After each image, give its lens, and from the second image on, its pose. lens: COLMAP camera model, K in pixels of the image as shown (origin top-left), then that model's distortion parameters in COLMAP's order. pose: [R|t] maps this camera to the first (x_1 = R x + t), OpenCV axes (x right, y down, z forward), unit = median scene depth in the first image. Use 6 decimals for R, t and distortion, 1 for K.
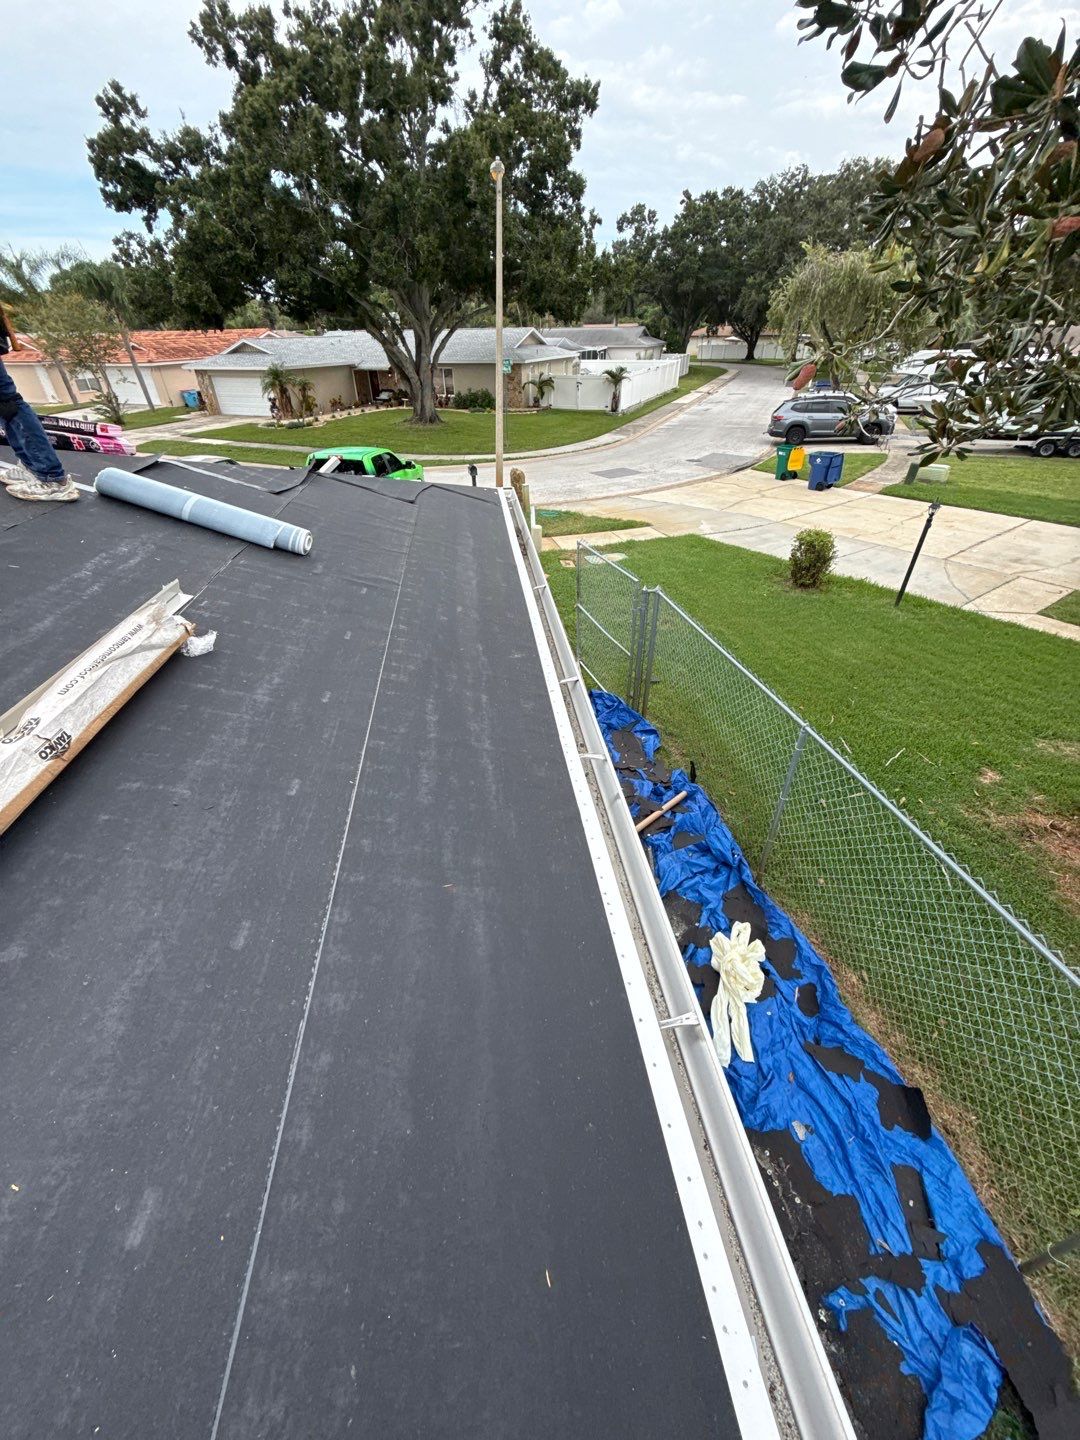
lens RADIAL K [[569.4, 0, 531.9], [0, 569.4, 733.9], [0, 0, 1]] dist [-0.001668, -0.000337]
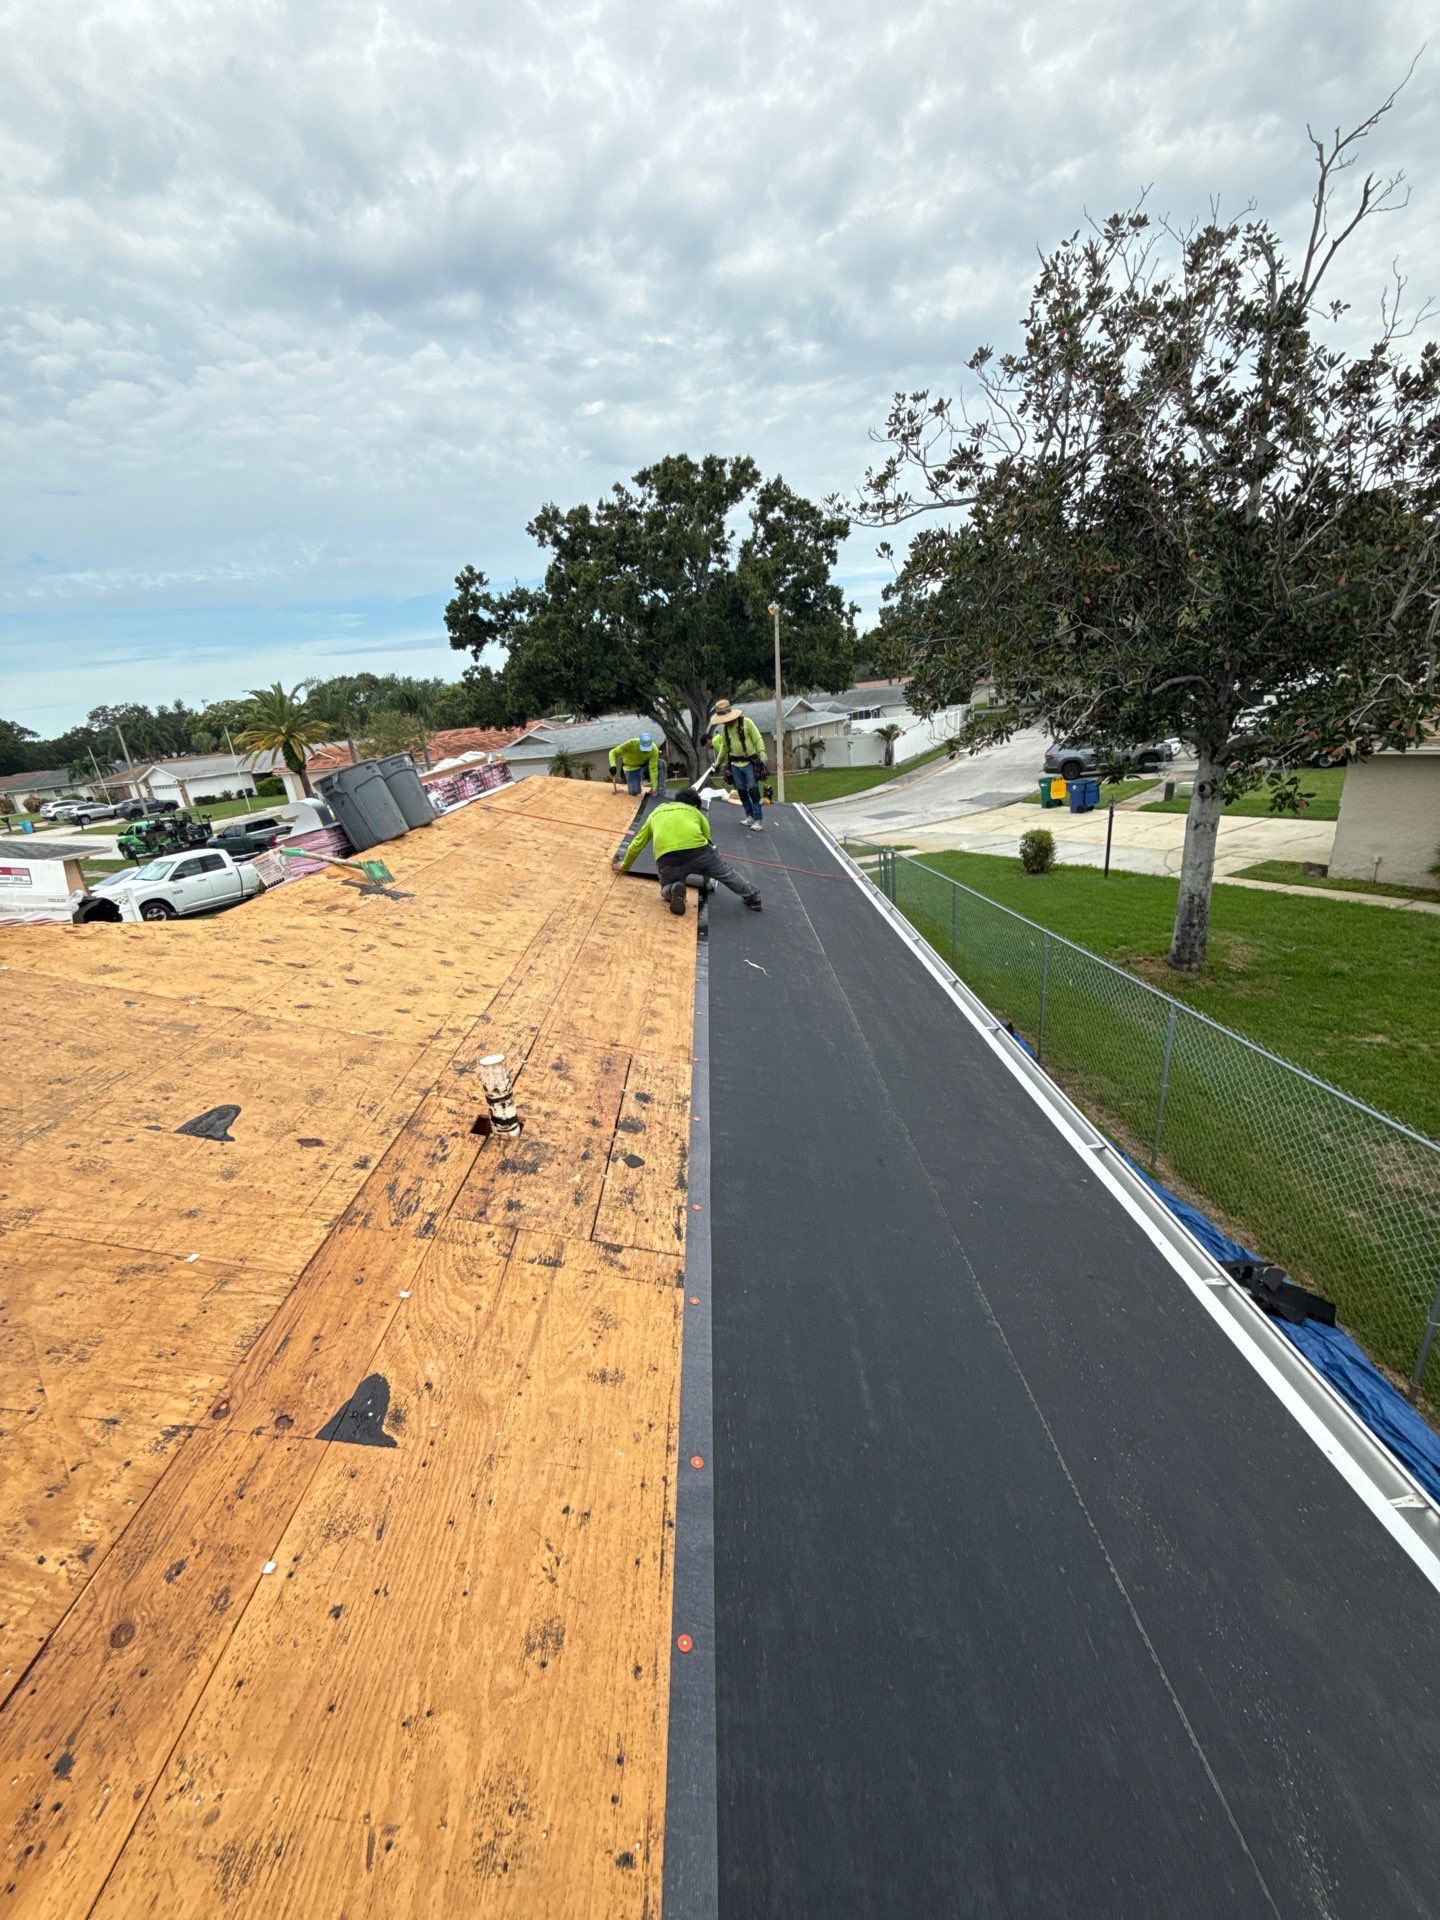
lens RADIAL K [[751.5, 0, 720.3], [0, 751.5, 972.6], [0, 0, 1]] dist [-0.000122, -0.000052]
pose [[0.991670, -0.048645, -0.119267, -0.006177], [0.015790, 0.964871, -0.262251, 0.129582], [0.127835, 0.258183, 0.957601, -0.210936]]
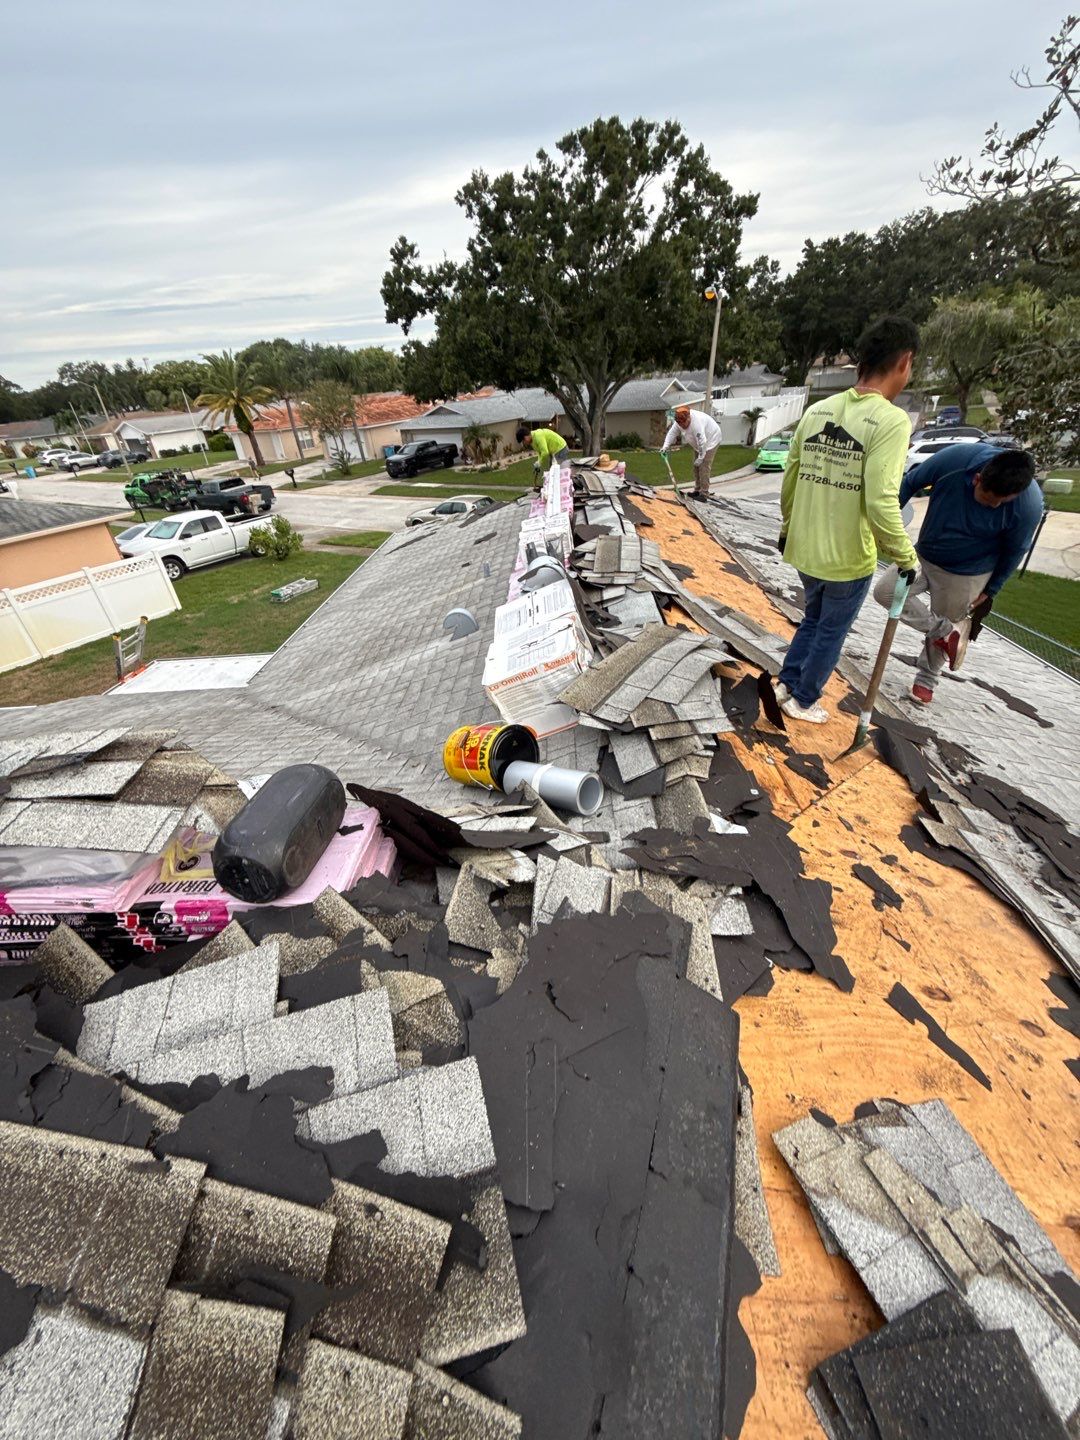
lens RADIAL K [[563.6, 0, 540.2], [0, 563.6, 729.4], [0, 0, 1]] dist [-0.000122, -0.000052]
pose [[0.988640, 0.024122, -0.148357, -0.104047], [-0.031468, 0.998382, -0.047367, 0.081188], [0.146974, 0.051497, 0.987799, -0.173863]]
